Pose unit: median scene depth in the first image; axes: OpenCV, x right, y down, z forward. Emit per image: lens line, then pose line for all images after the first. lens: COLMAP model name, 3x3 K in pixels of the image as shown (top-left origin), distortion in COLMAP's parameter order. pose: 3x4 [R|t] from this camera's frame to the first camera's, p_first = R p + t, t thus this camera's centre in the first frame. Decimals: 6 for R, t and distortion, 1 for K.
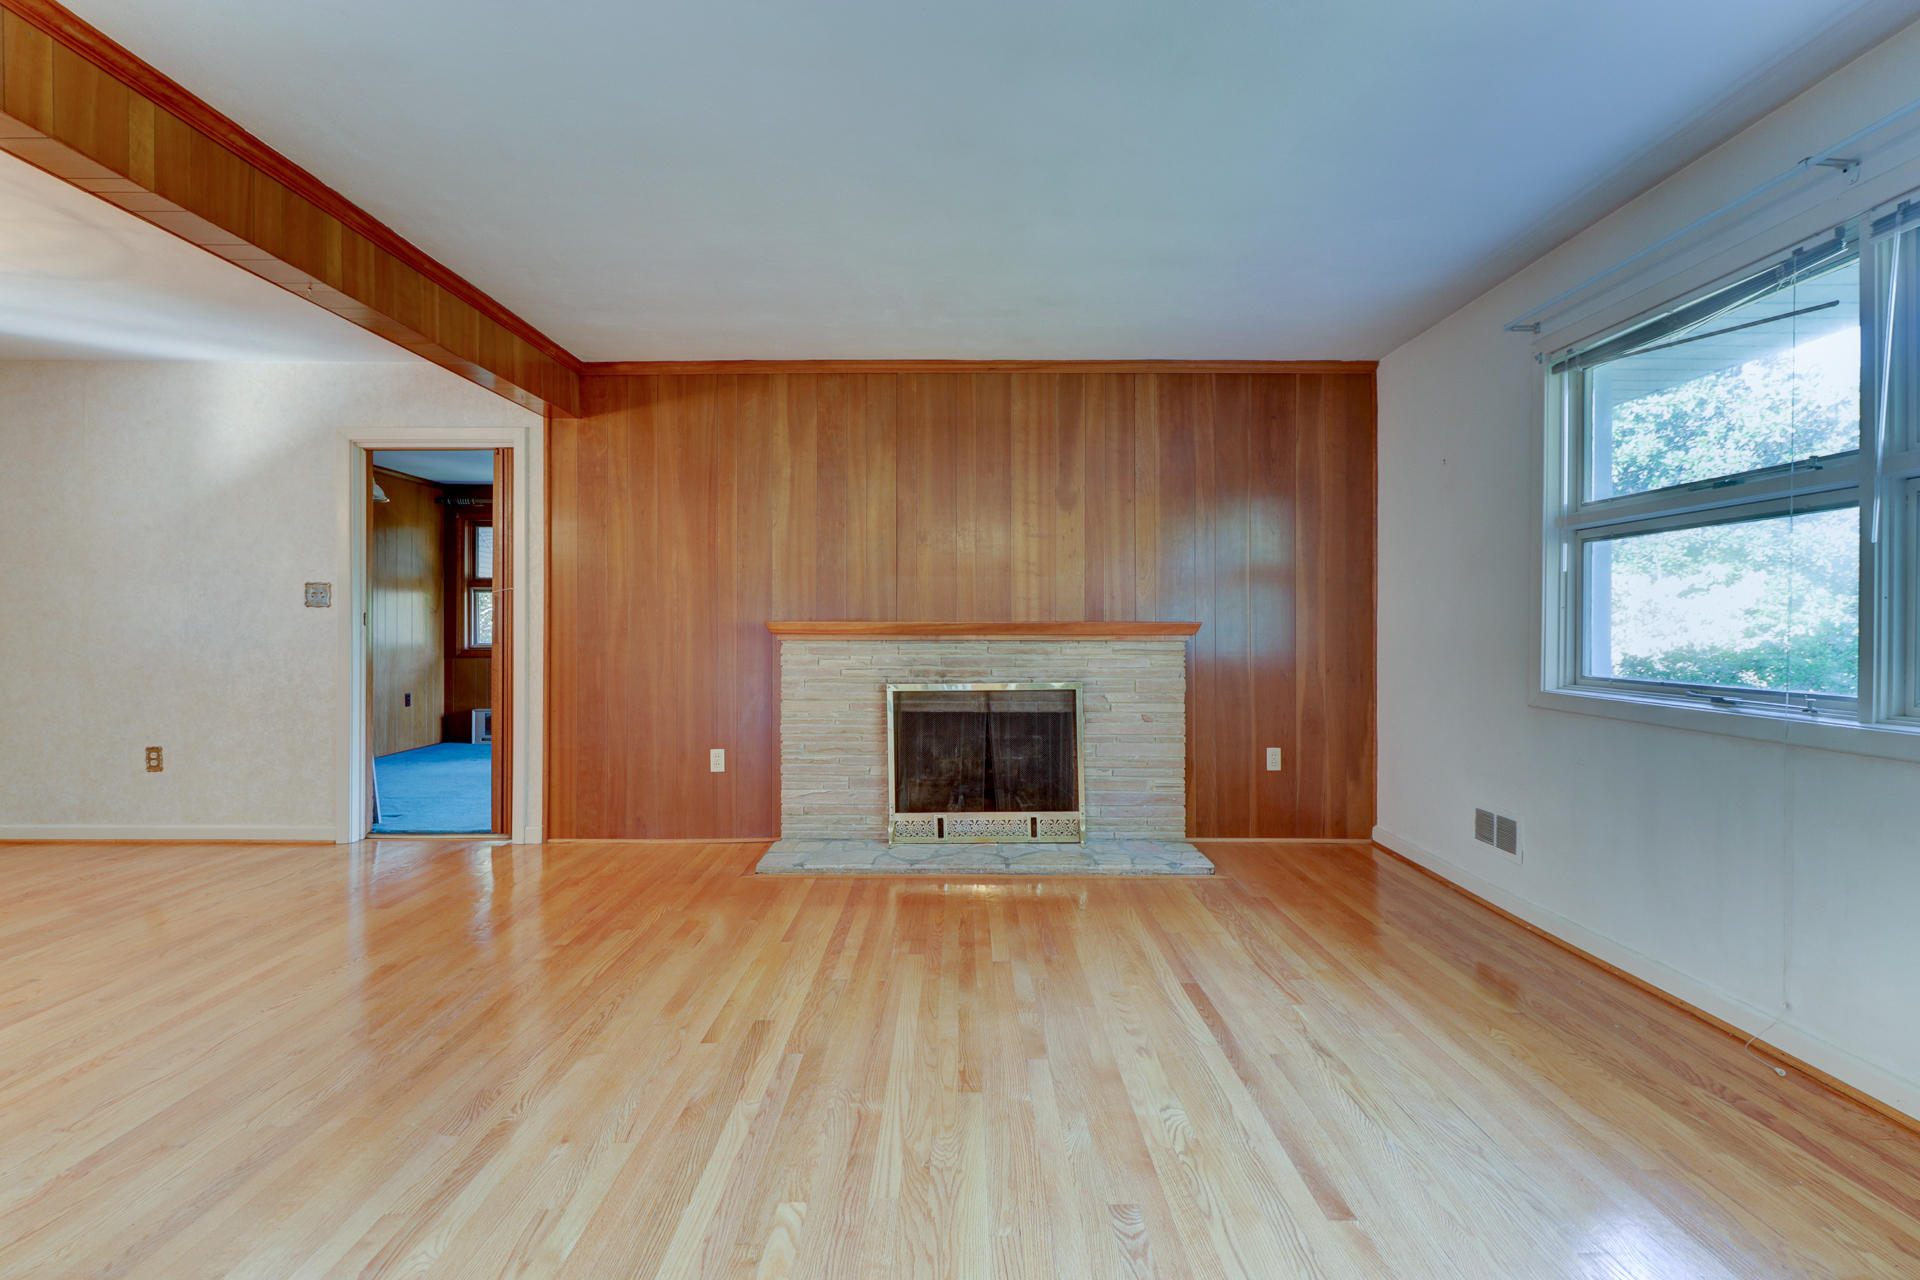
lens RADIAL K [[888.5, 0, 965.0], [0, 888.5, 625.8], [0, 0, 1]] dist [0.005804, -0.001983]
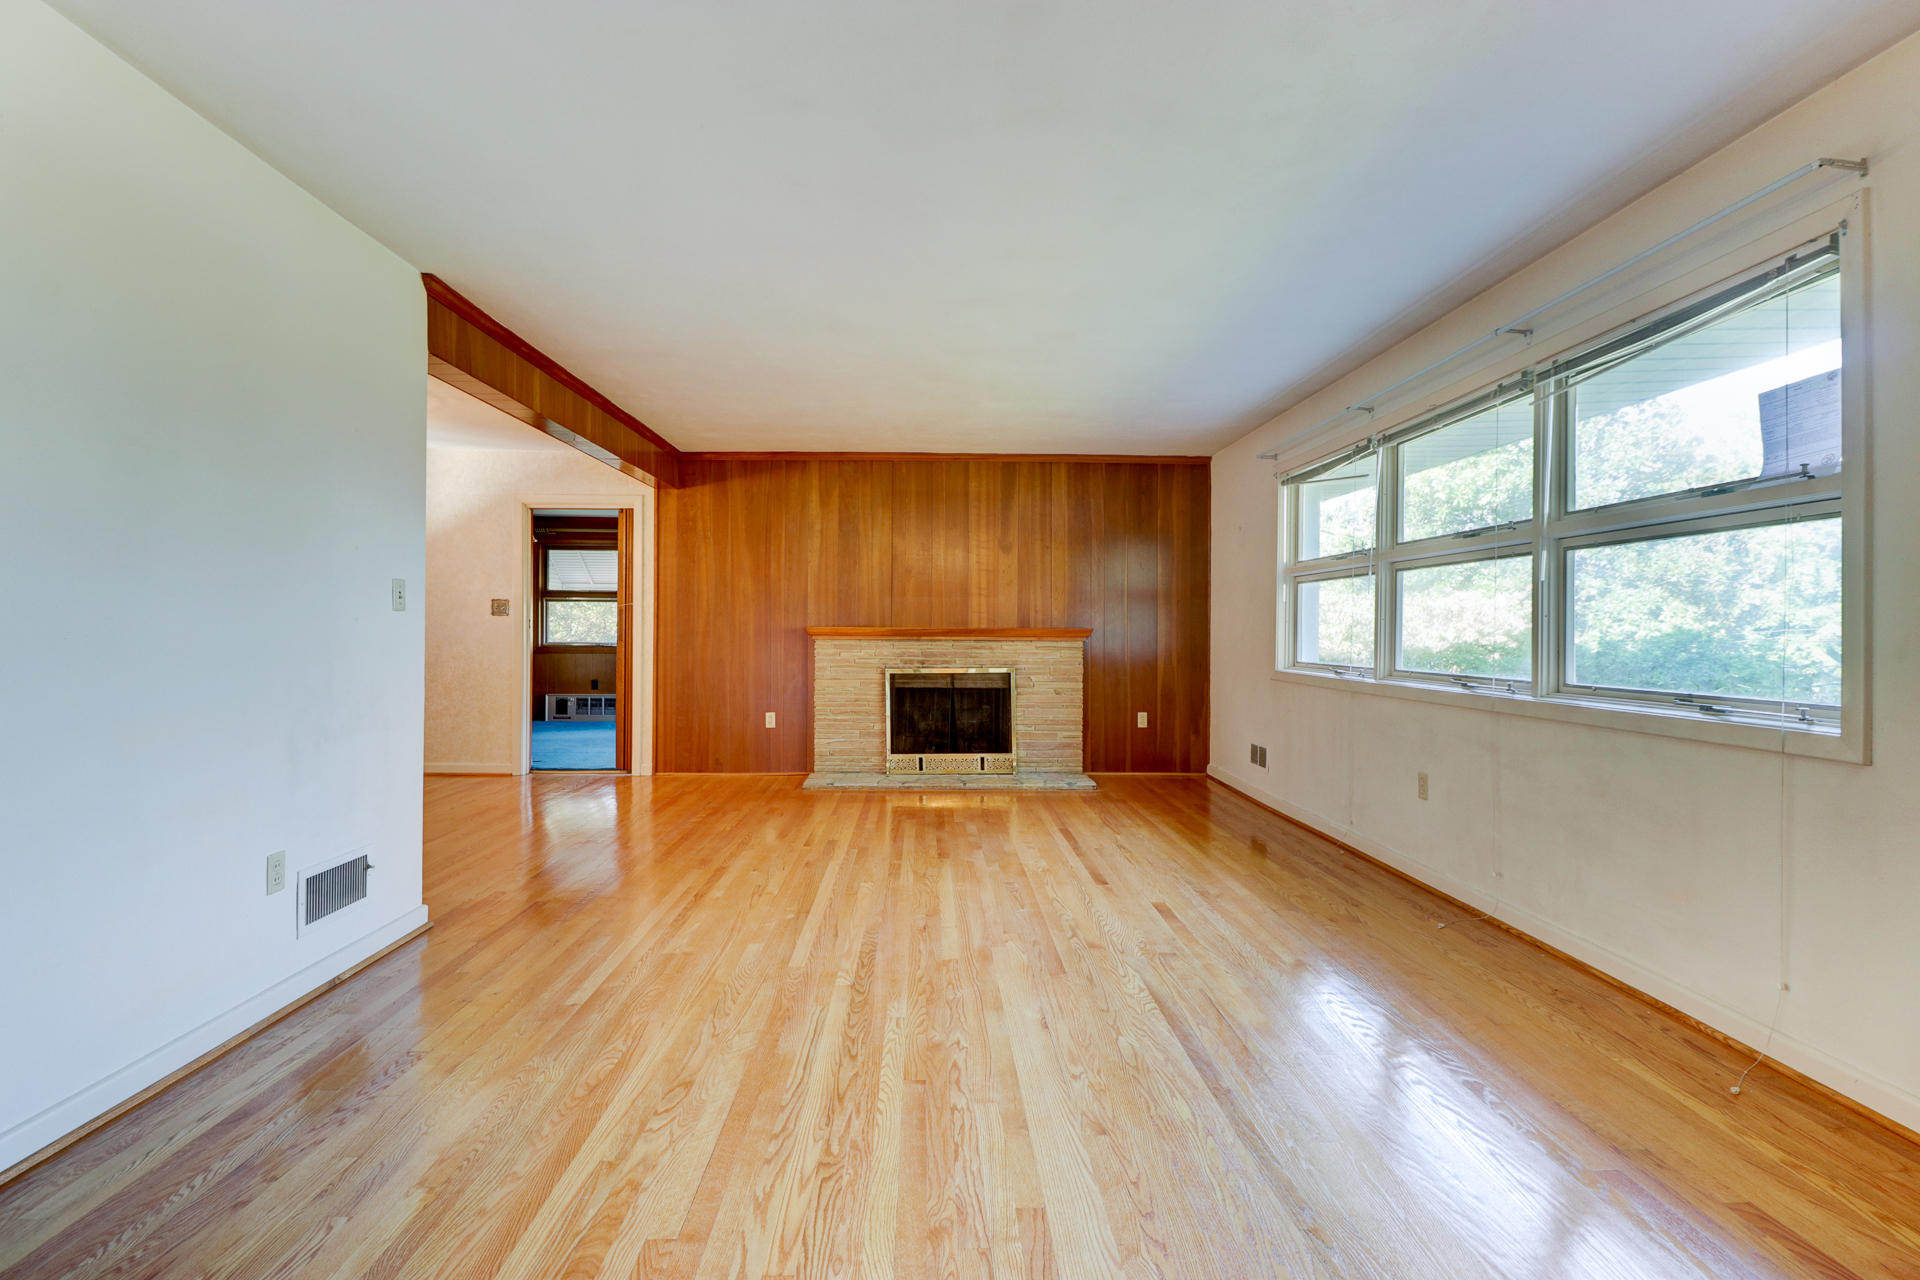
lens RADIAL K [[888.5, 0, 955.3], [0, 888.5, 628.9], [0, 0, 1]] dist [0.005804, -0.001983]
pose [[0.999968, 0.005534, 0.005767, 0.011653], [-0.005525, 0.999983, -0.001625, -0.000025], [-0.005776, 0.001593, 0.999982, -0.443150]]
